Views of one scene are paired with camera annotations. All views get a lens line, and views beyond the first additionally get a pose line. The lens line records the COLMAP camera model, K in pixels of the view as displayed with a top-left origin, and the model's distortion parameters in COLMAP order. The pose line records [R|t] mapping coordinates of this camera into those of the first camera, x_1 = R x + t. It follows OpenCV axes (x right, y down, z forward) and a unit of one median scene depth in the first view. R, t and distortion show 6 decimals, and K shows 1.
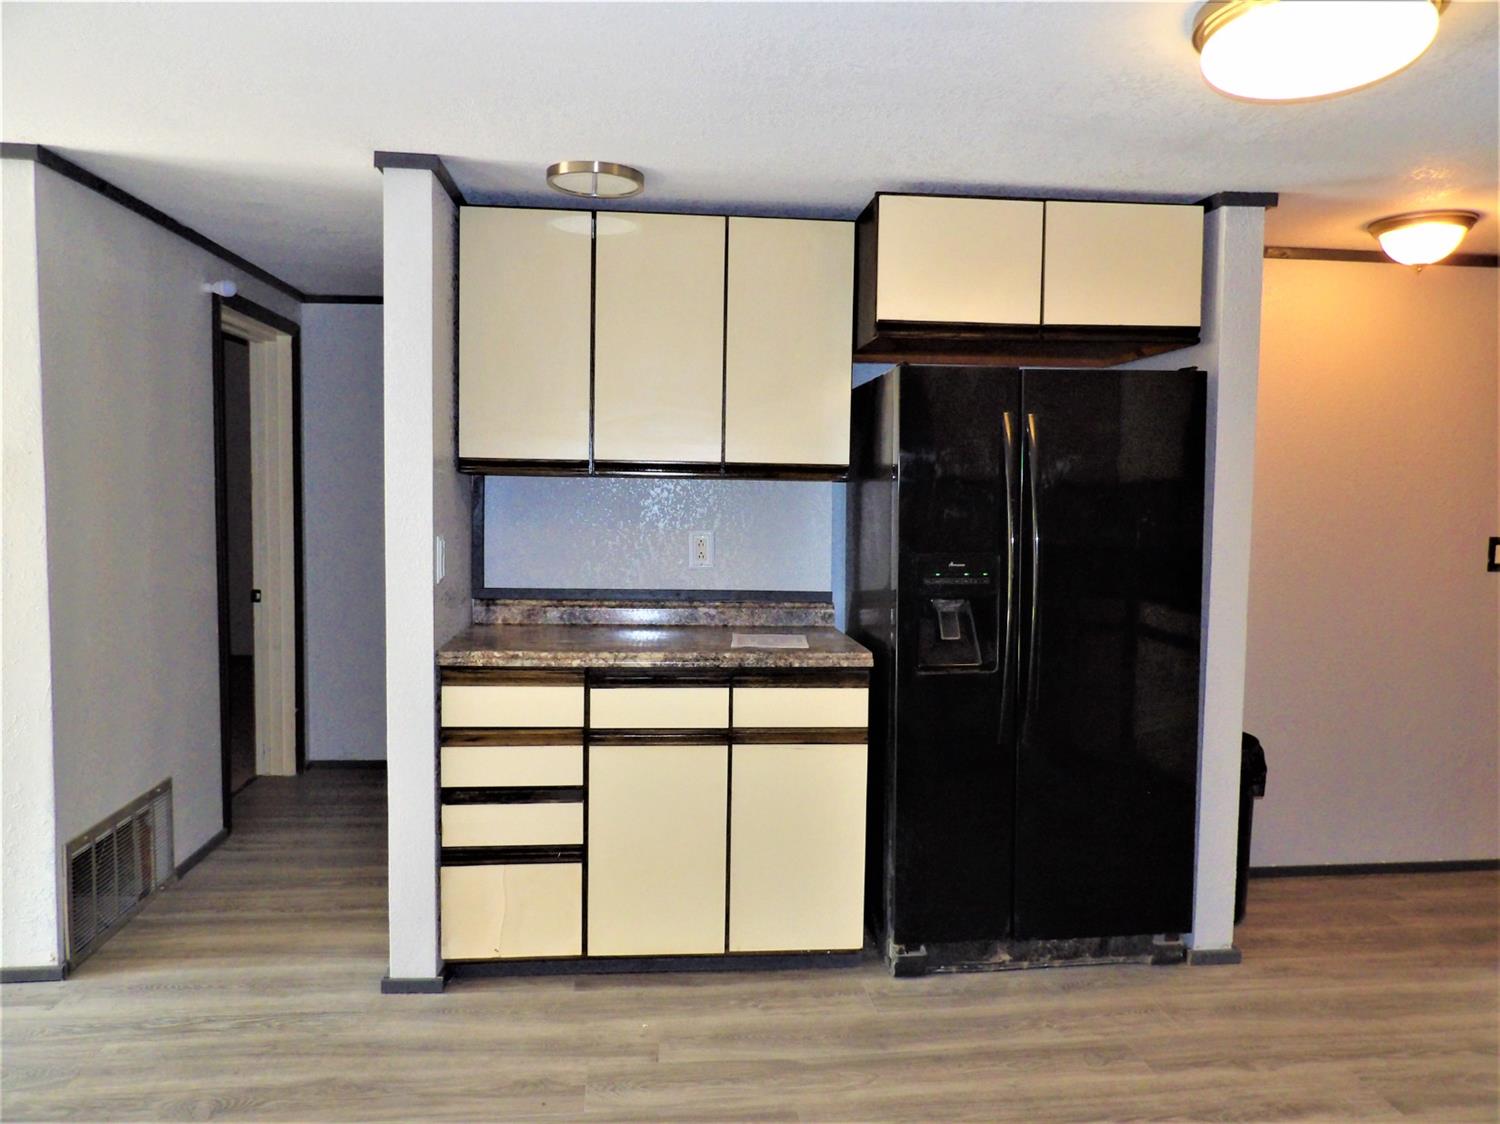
lens RADIAL K [[1068.0, 0, 746.6], [0, 1068.0, 550.3], [0, 0, 1]] dist [-0.020801, 0.021779]
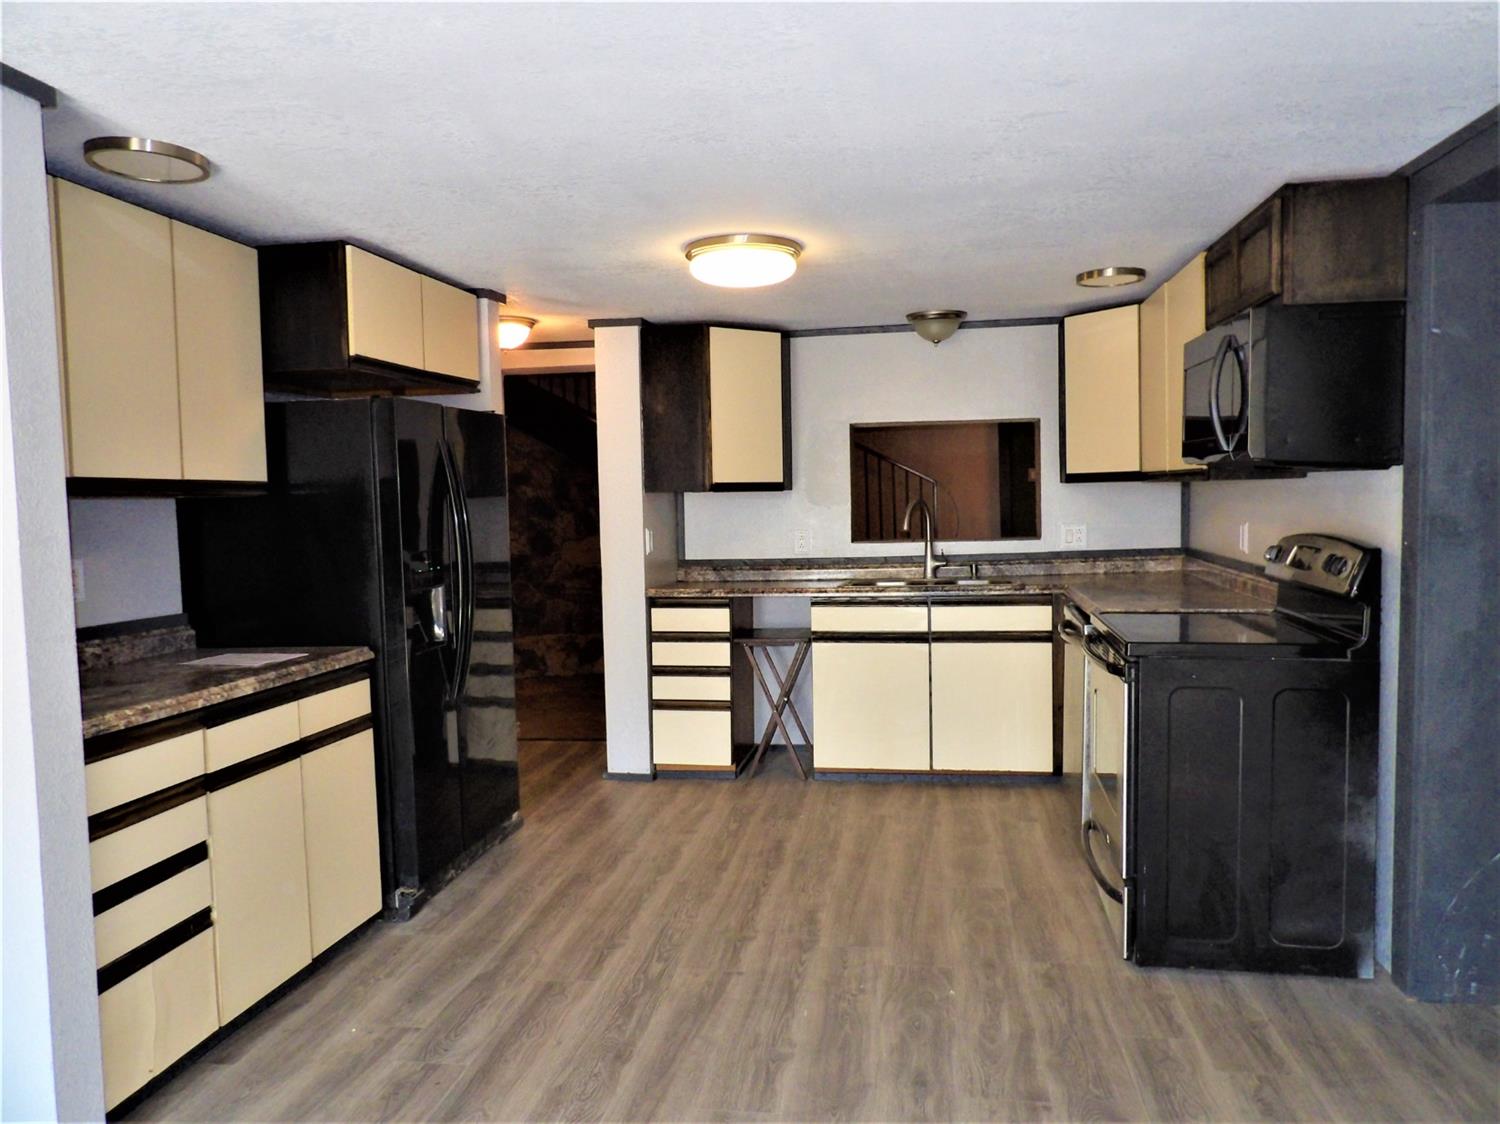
lens RADIAL K [[1068.0, 0, 747.9], [0, 1068.0, 566.6], [0, 0, 1]] dist [-0.020801, 0.021779]
pose [[0.273004, -0.080812, 0.958613, -0.876684], [0.084771, 0.994610, 0.059705, -0.022341], [-0.958271, 0.064963, 0.278383, 0.305633]]
